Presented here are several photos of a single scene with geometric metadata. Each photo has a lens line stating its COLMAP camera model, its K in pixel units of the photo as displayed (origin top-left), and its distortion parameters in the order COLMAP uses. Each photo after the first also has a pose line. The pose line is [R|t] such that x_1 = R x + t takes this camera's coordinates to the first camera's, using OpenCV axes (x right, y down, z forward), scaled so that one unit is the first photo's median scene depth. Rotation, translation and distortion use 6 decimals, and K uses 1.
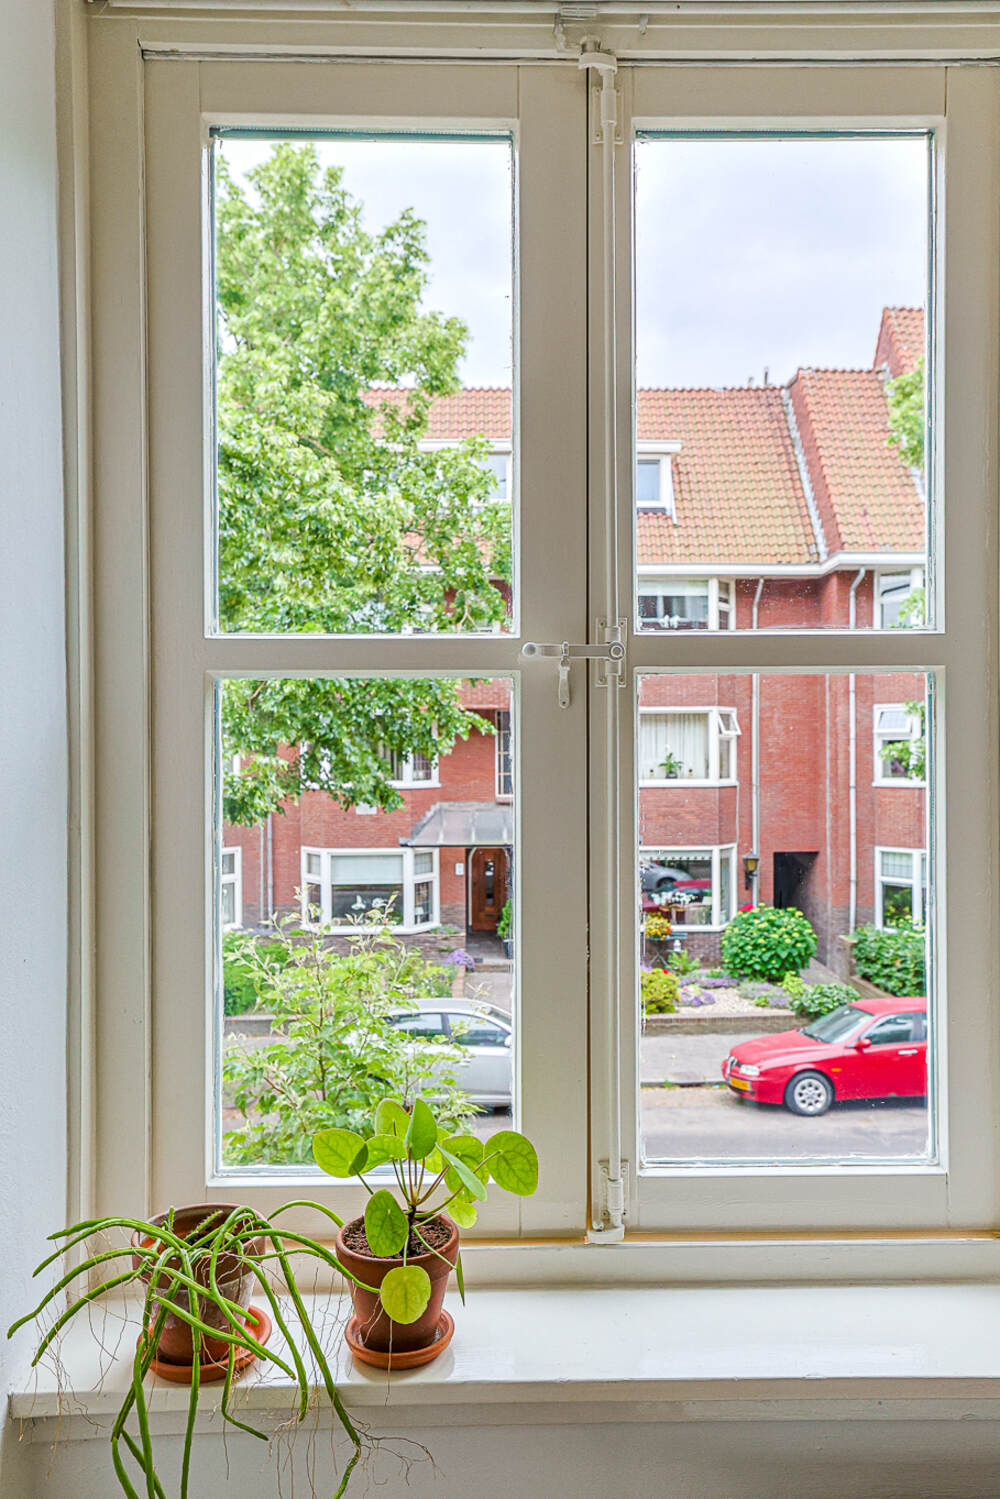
lens RADIAL K [[1198.1, 0, 502.5], [0, 1198.1, 755.3], [0, 0, 1]] dist [-0.000398, -0.000751]
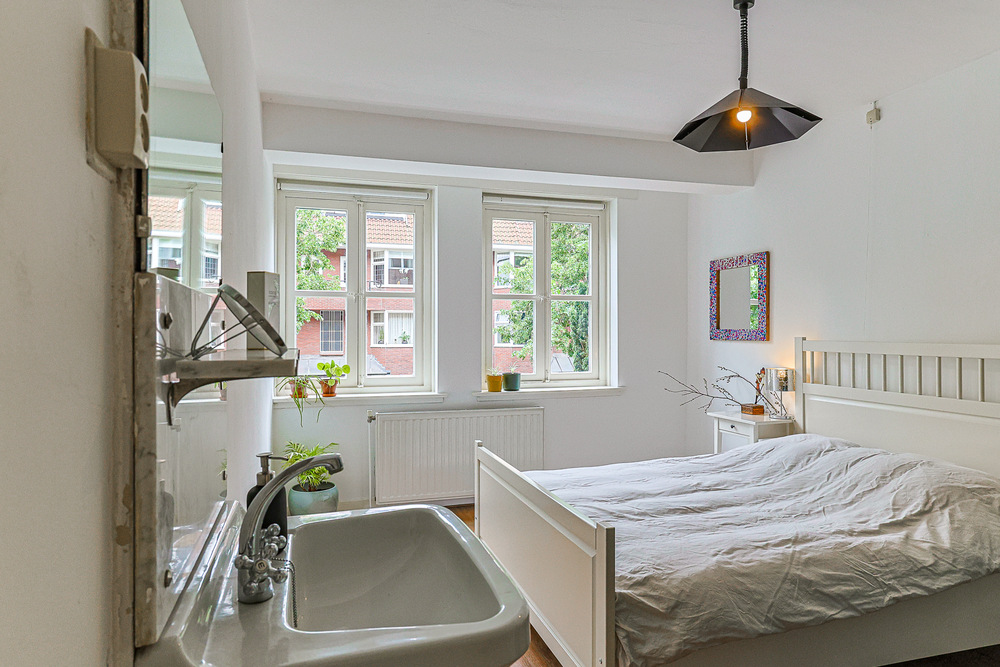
lens RADIAL K [[606.3, 0, 507.9], [0, 606.3, 333.2], [0, 0, 1]] dist [-0.001337, 0.007203]
pose [[0.956480, 0.007041, 0.291713, -0.006330], [-0.006240, 0.999974, -0.003676, 0.007647], [-0.291732, 0.001695, 0.956499, -0.138840]]
